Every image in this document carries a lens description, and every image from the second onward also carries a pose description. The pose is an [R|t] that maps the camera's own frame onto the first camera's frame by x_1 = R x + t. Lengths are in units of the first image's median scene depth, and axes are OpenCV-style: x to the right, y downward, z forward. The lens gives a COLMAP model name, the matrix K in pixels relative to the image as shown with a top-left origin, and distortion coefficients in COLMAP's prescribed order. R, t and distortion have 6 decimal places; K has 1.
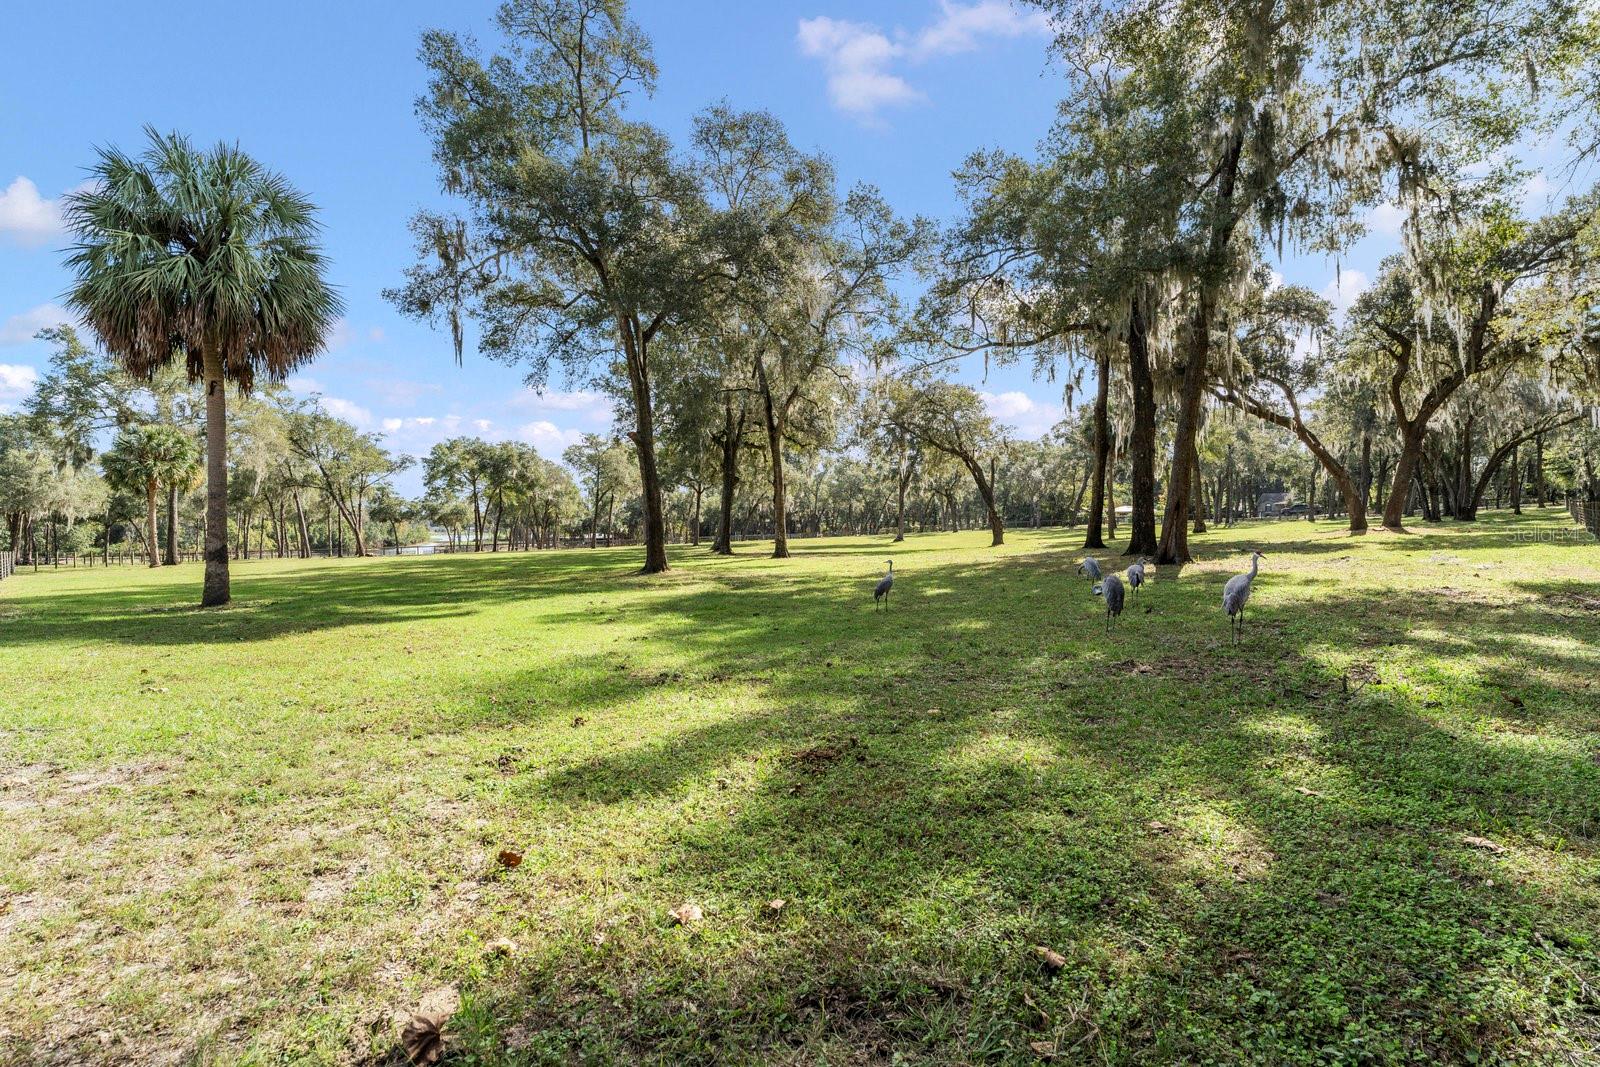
lens RADIAL K [[750.2, 0, 801.7], [0, 750.2, 526.5], [0, 0, 1]] dist [0.000195, 0.000966]
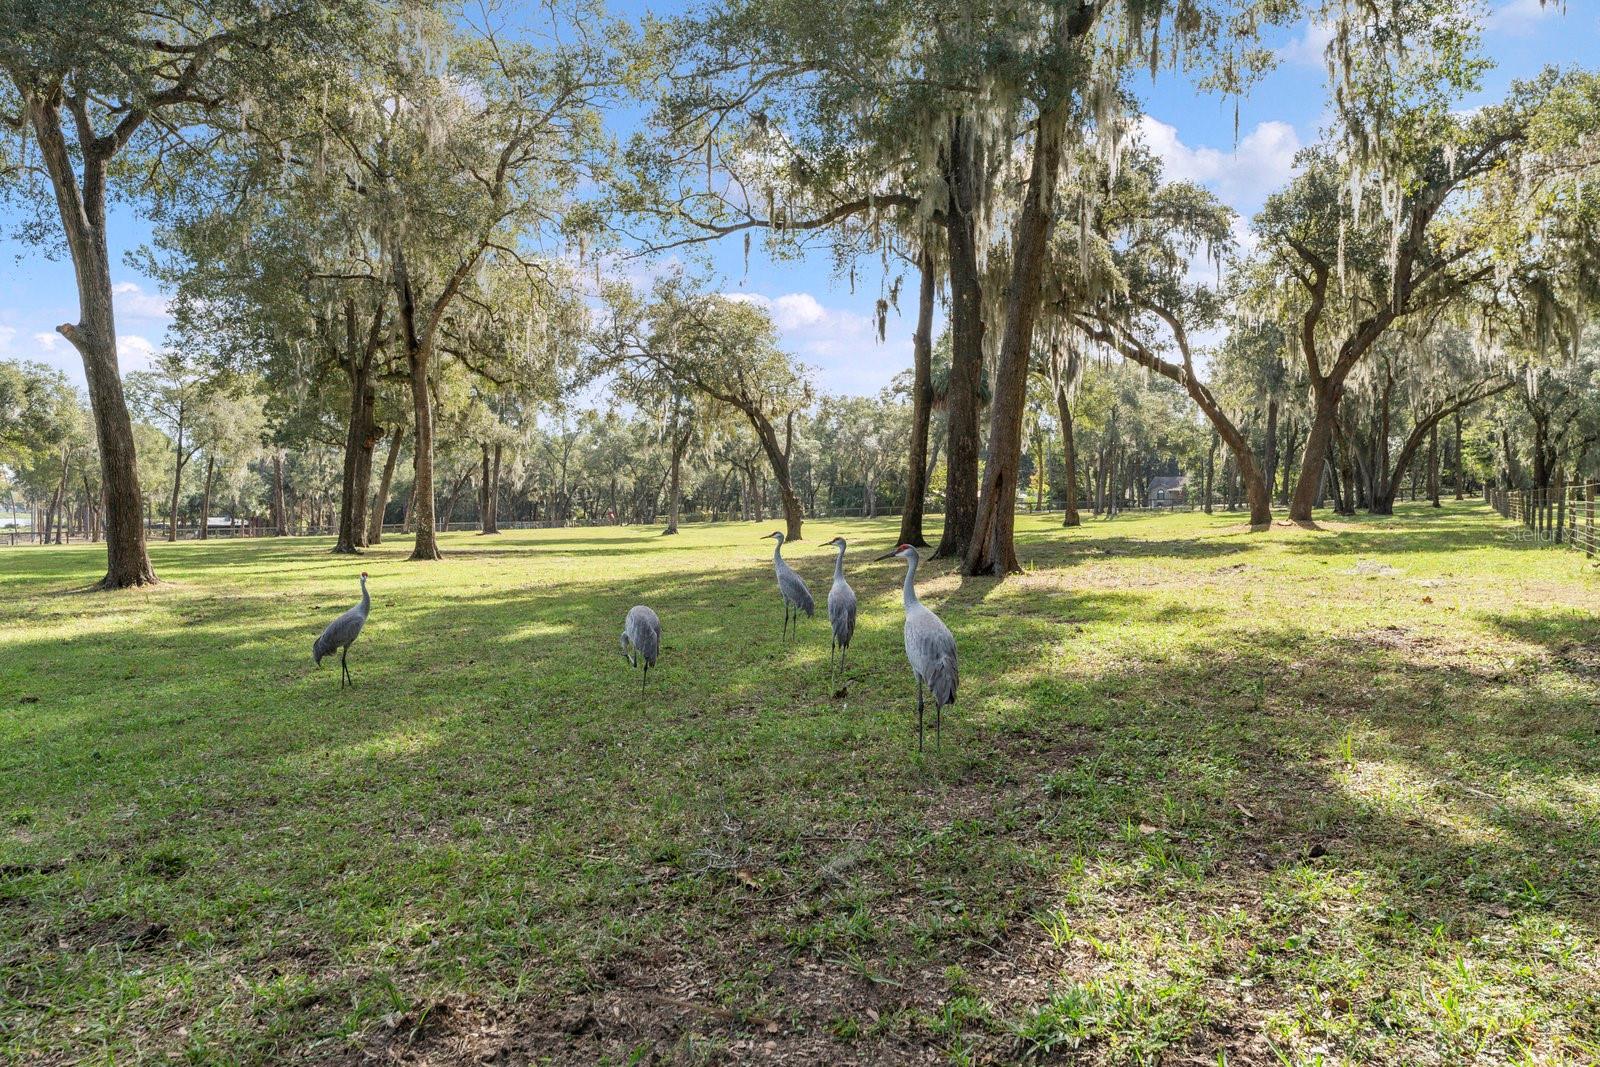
lens RADIAL K [[1060.7, 0, 800.6], [0, 1060.7, 527.1], [0, 0, 1]] dist [0.005344, -0.001547]
pose [[0.974042, 0.010499, 0.226123, 0.073918], [-0.013461, 0.999843, 0.011563, 0.001340], [-0.225966, -0.014307, 0.974030, 0.096417]]
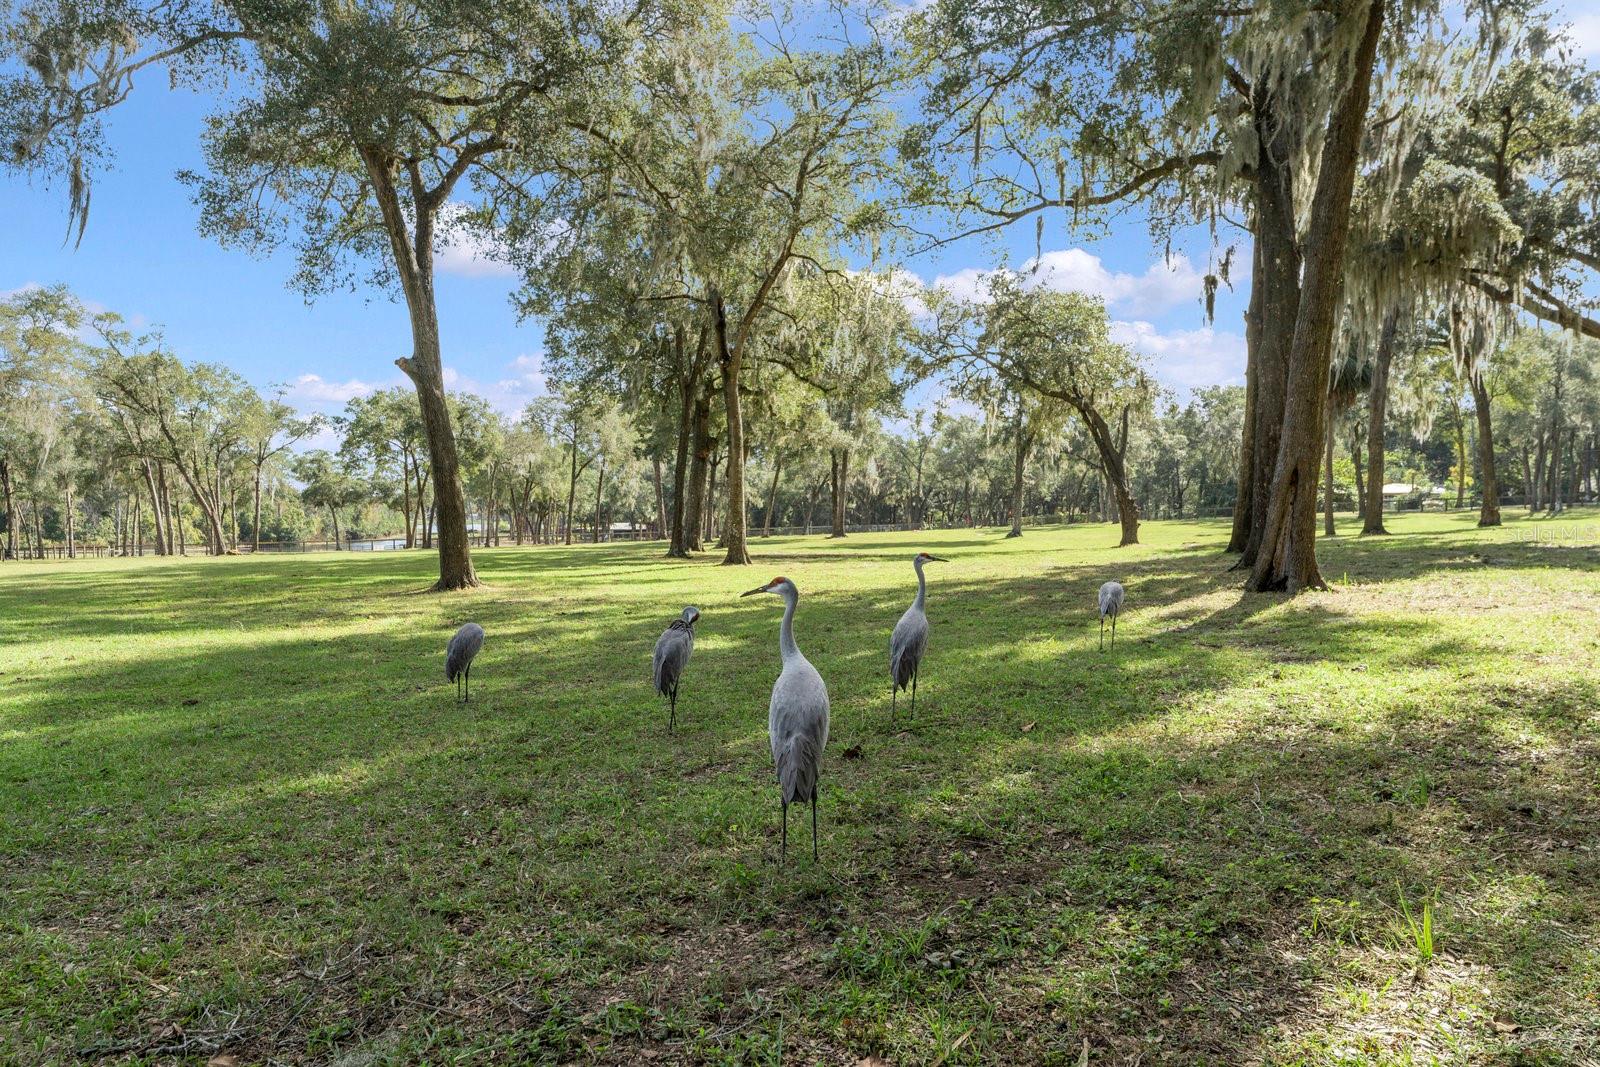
lens RADIAL K [[1060.7, 0, 791.2], [0, 1060.7, 531.0], [0, 0, 1]] dist [0.005344, -0.001547]
pose [[0.992881, 0.004831, -0.119013, 0.124631], [-0.002927, 0.999865, 0.016174, -0.000735], [0.119075, -0.015711, 0.992761, 0.122097]]
